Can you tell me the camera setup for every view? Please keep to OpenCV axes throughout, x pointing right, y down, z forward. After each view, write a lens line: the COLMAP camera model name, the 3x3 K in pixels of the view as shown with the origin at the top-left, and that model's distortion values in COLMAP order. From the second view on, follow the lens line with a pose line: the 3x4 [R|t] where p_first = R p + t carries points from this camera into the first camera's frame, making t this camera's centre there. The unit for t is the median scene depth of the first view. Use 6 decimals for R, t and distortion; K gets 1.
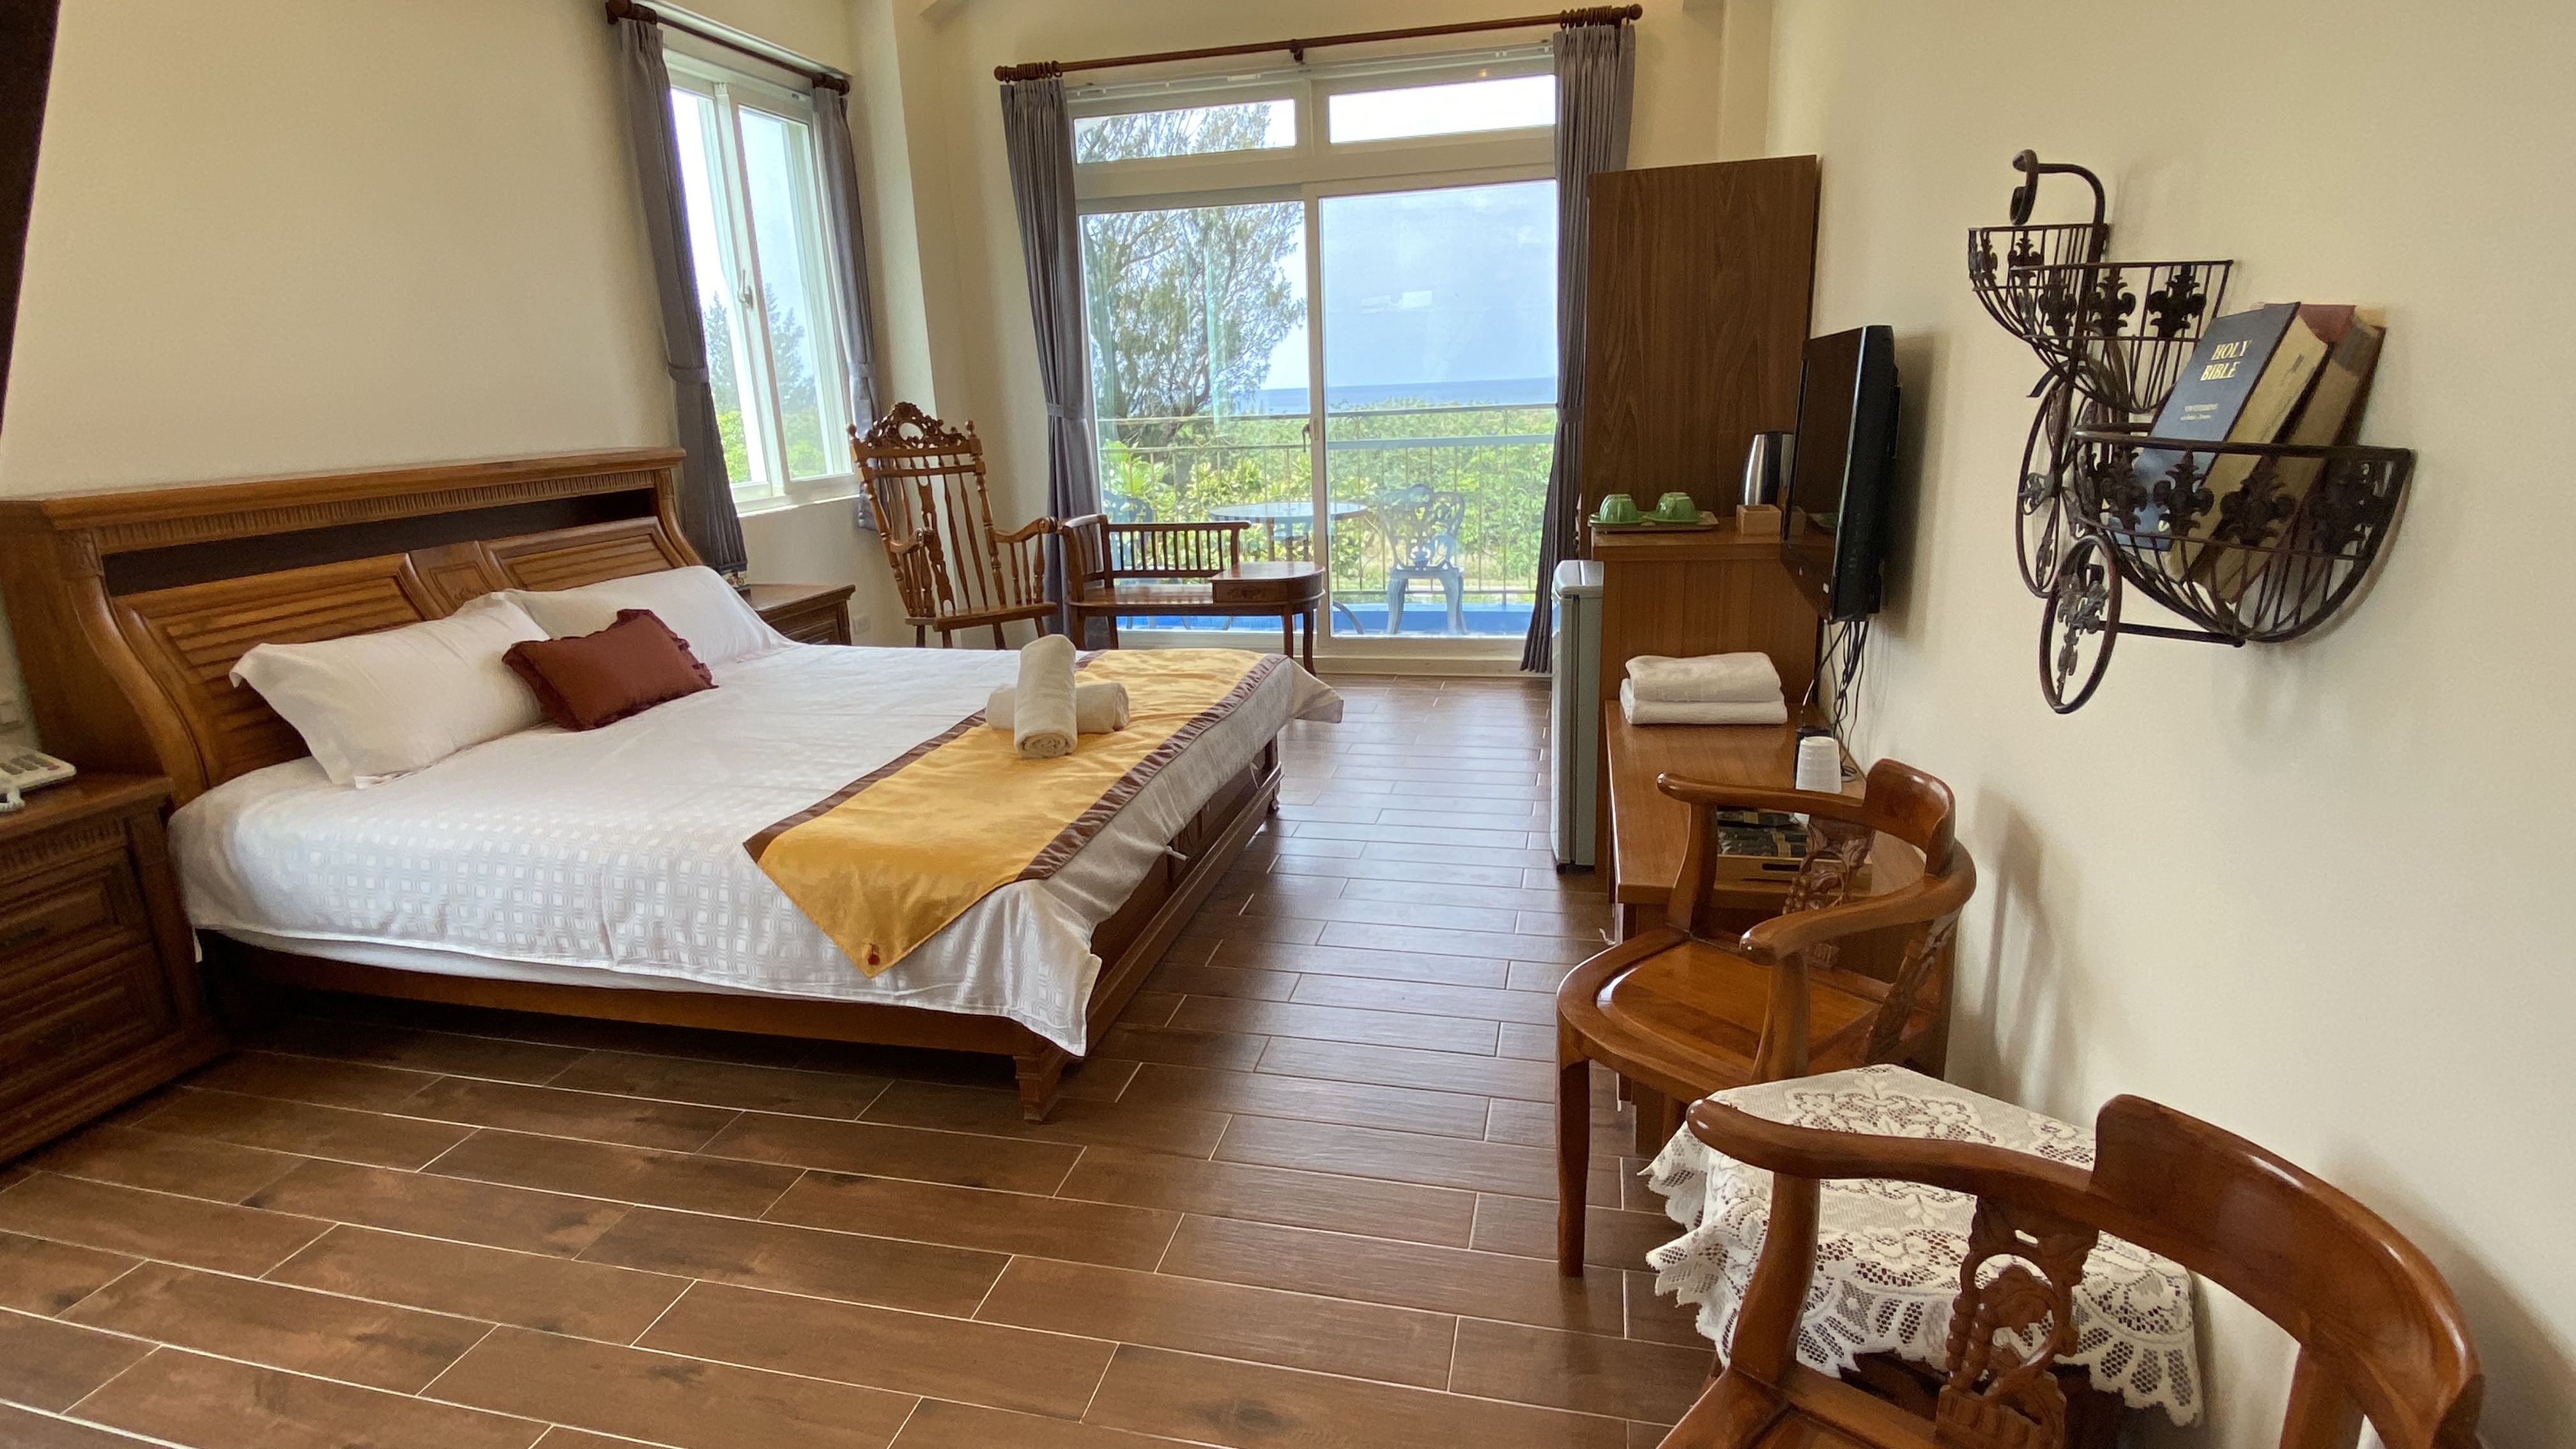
lens RADIAL K [[1266.5, 0, 1283.6], [0, 1266.5, 741.2], [0, 0, 1]] dist [0.000128, -0.000817]
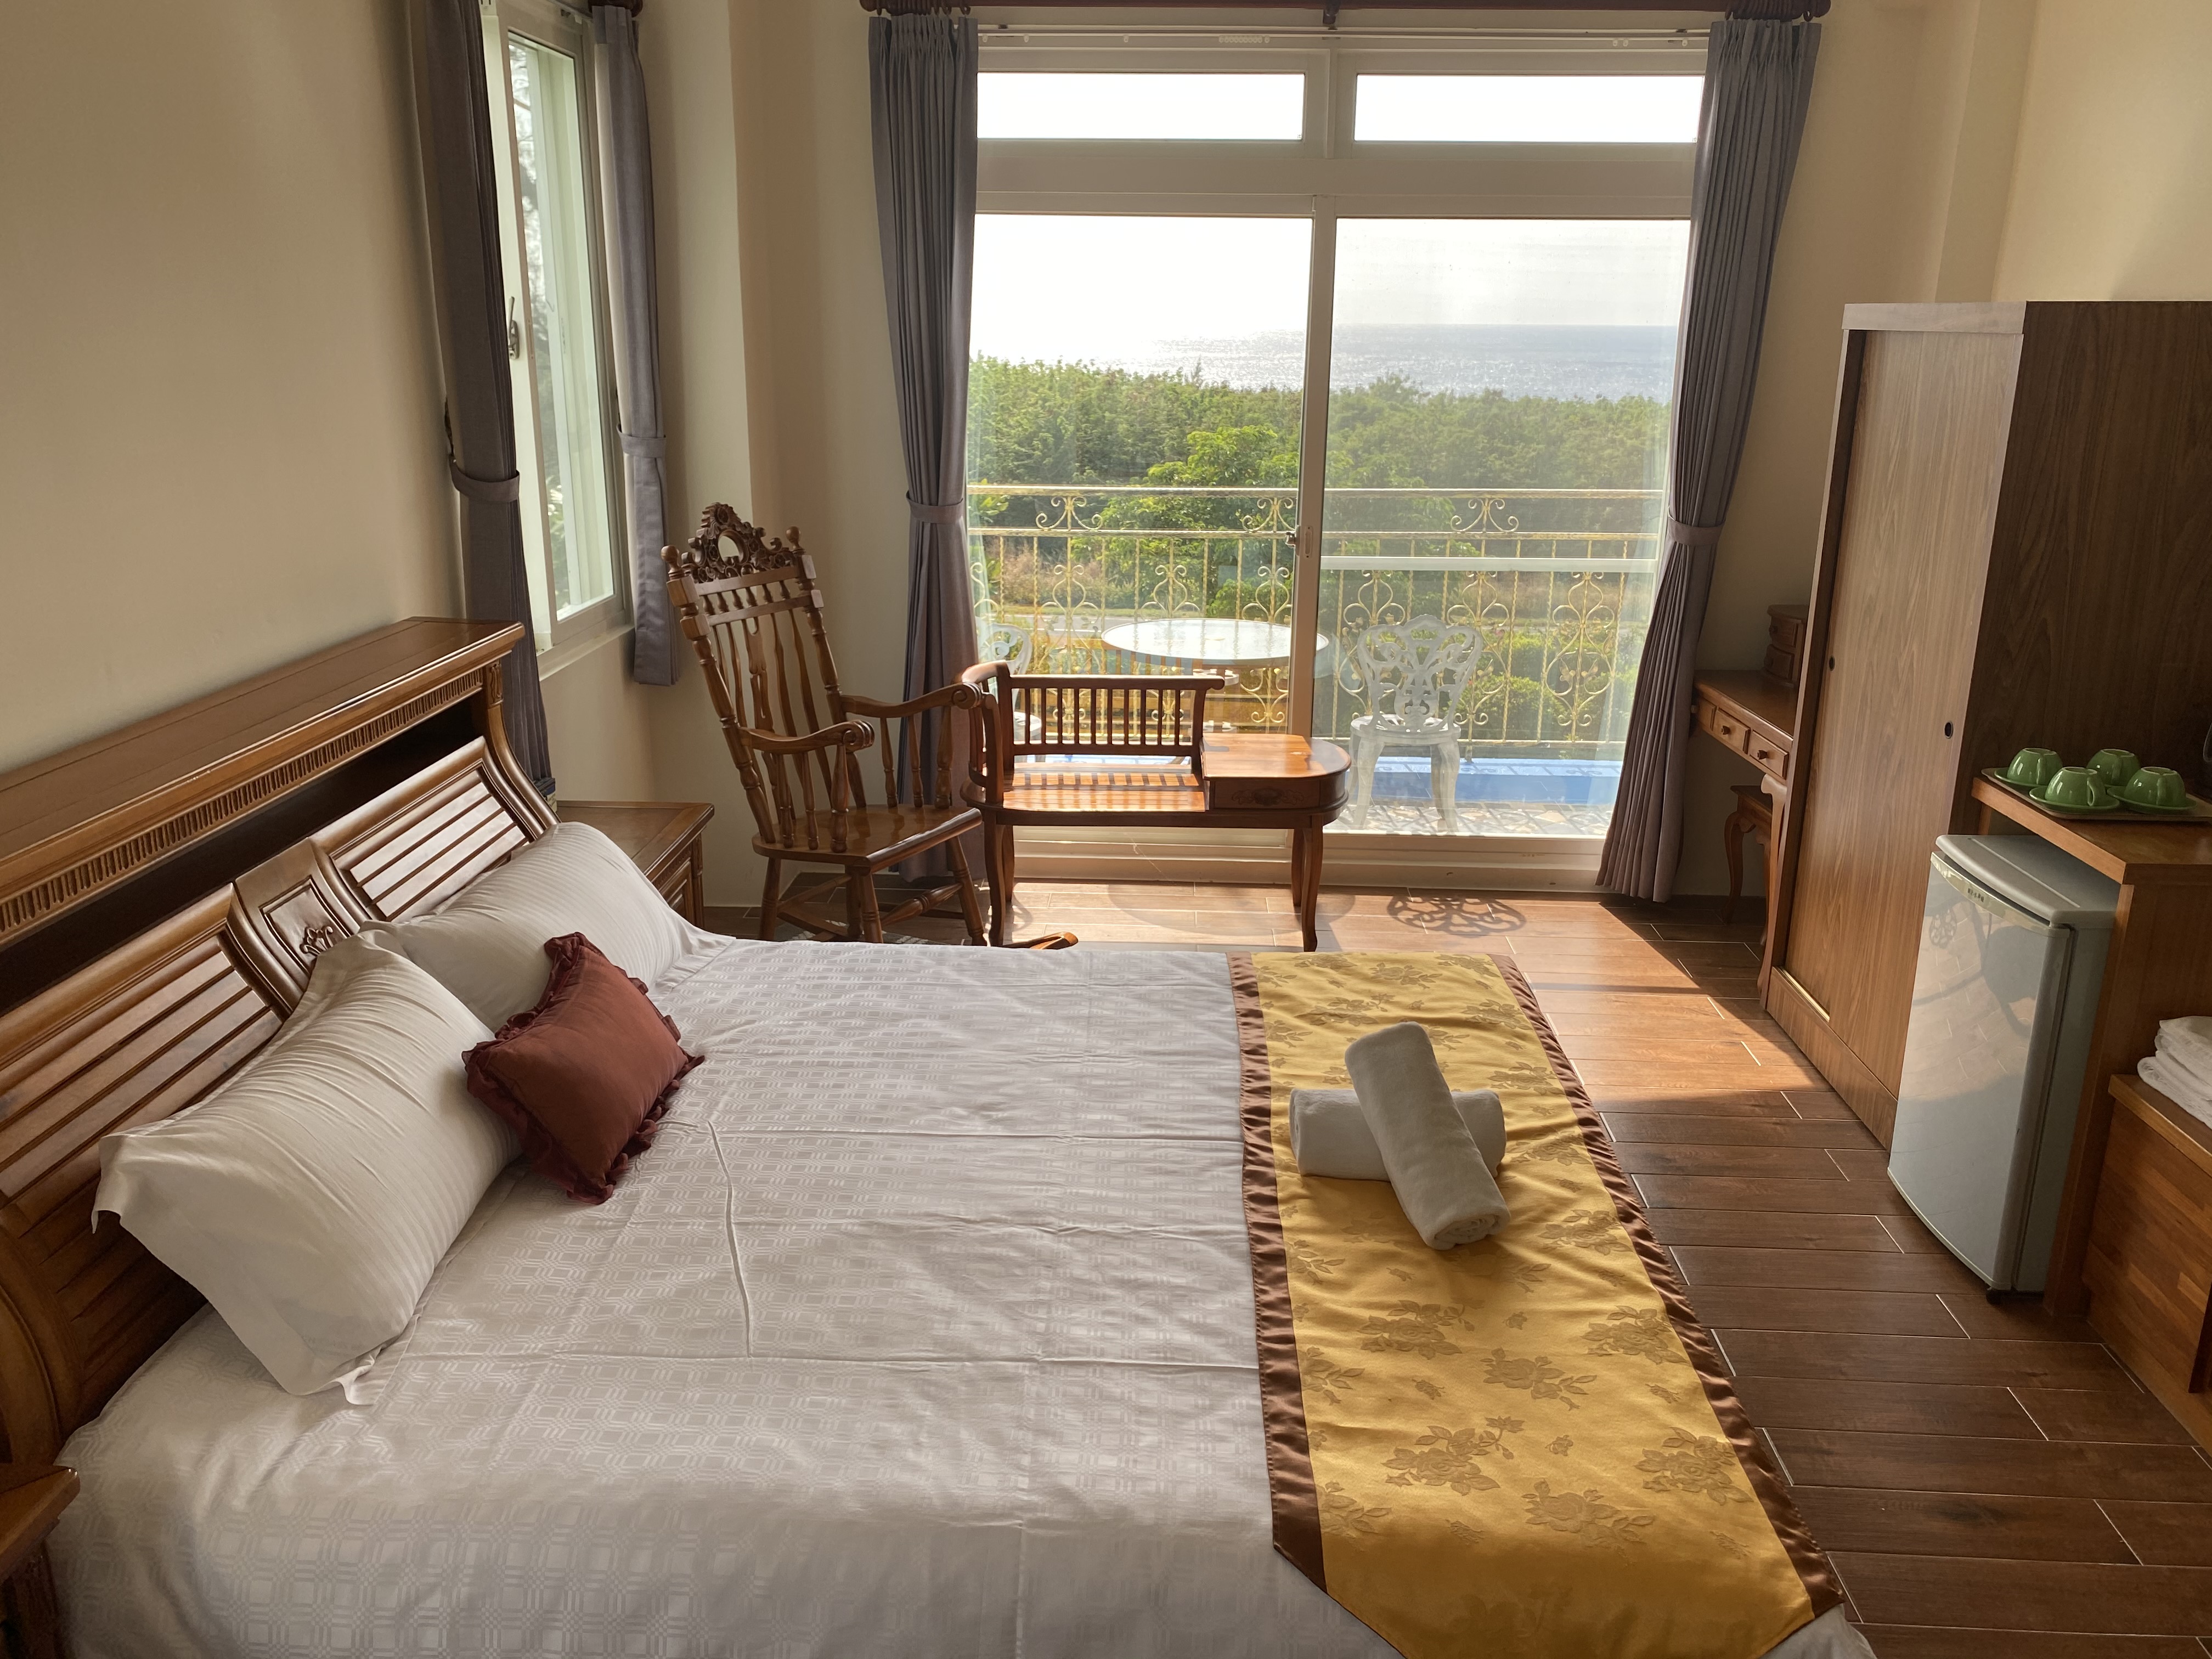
lens RADIAL K [[1704.7, 0, 1107.9], [0, 1704.7, 817.6], [0, 0, 1]] dist [0.042275, -0.004457]
pose [[0.983089, -0.014967, 0.182517, -0.501621], [0.013816, 0.999876, 0.007575, -0.205599], [-0.182608, -0.004925, 0.983174, 0.183530]]
